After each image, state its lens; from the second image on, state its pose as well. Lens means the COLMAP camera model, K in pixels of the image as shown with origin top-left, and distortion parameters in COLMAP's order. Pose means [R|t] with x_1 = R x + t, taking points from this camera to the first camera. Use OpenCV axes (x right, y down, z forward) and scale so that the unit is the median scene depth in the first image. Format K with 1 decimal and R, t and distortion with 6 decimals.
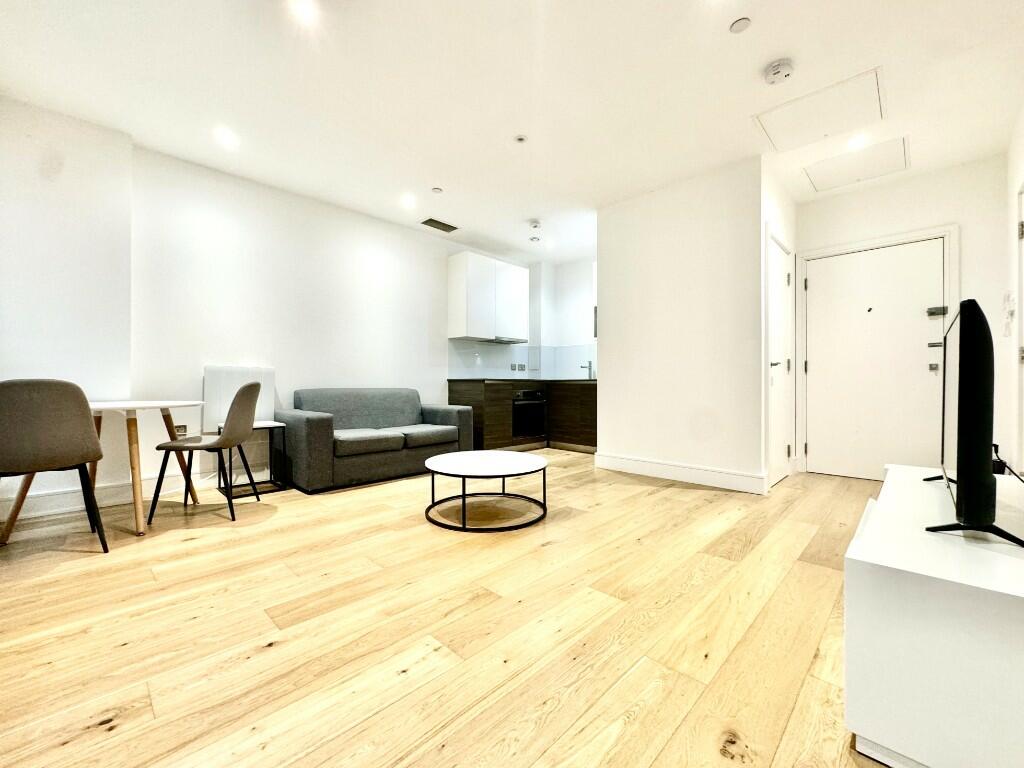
lens RADIAL K [[411.5, 0, 512.0], [0, 411.5, 384.0], [0, 0, 1]] dist [0.000191, 0.000027]
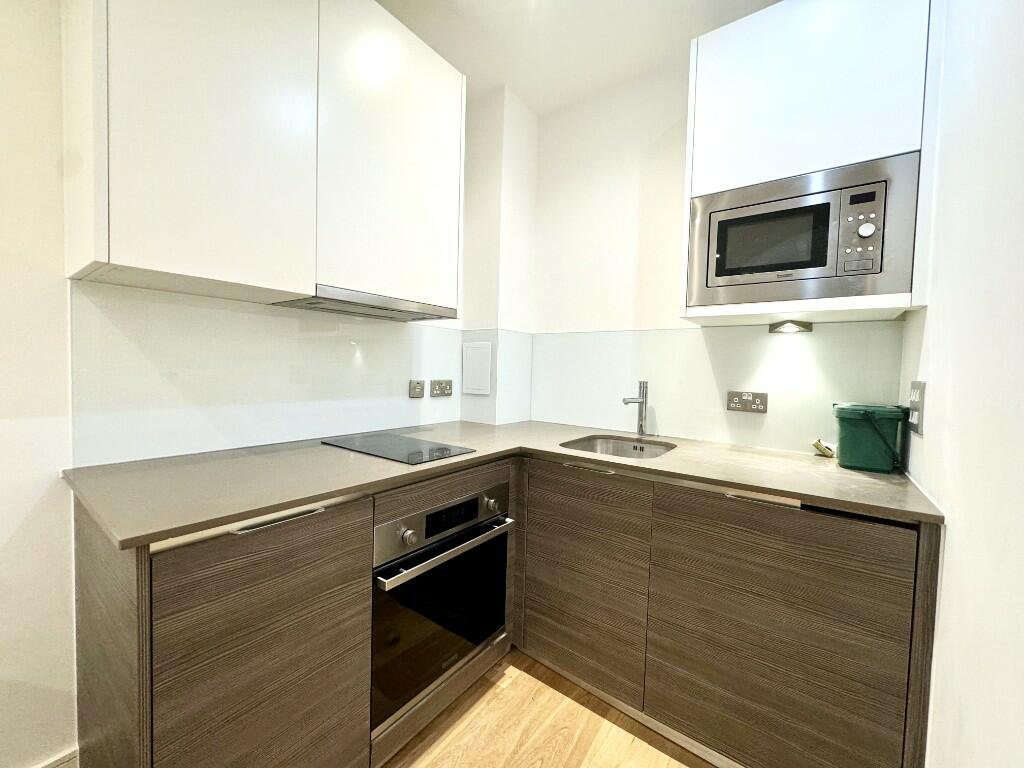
lens RADIAL K [[411.5, 0, 512.0], [0, 411.5, 384.0], [0, 0, 1]] dist [0.000191, 0.000027]
pose [[0.990525, 0.026964, 0.134662, 0.035491], [-0.032967, 0.998550, 0.042548, -0.061128], [-0.133319, -0.046584, 0.989978, 0.643219]]
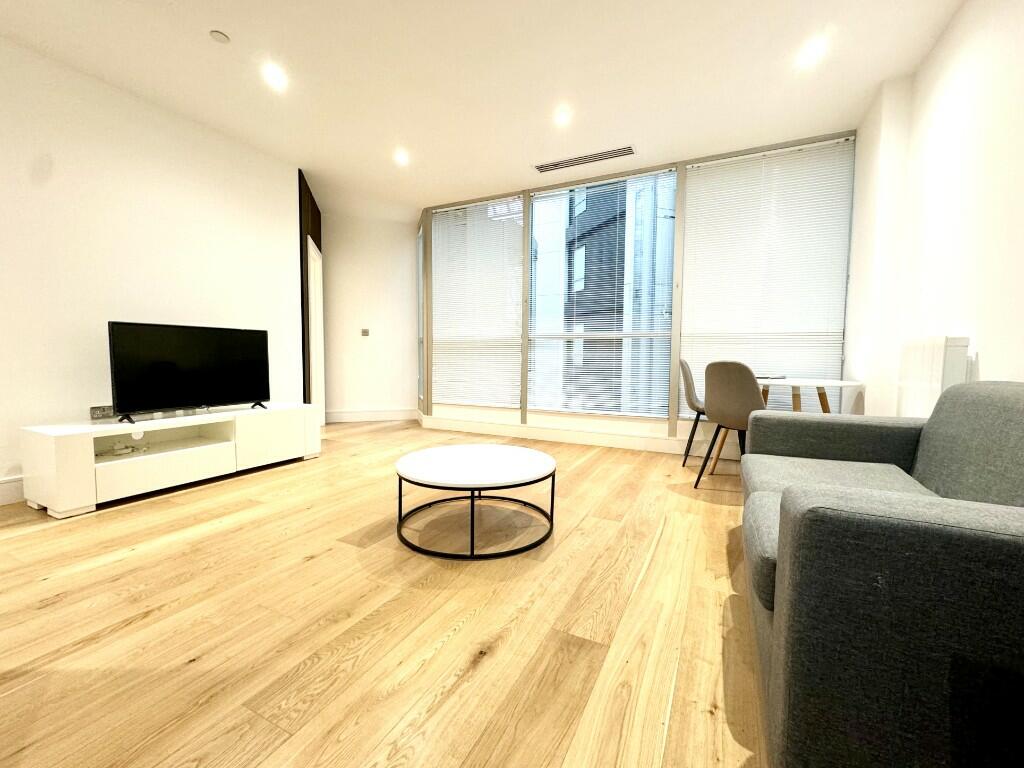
lens RADIAL K [[411.5, 0, 512.0], [0, 411.5, 384.0], [0, 0, 1]] dist [0.000191, 0.000027]
pose [[-0.945658, 0.012894, -0.324909, 0.144318], [-0.006243, 0.998309, 0.057786, -0.004343], [0.325104, 0.056674, -0.943978, 2.016428]]
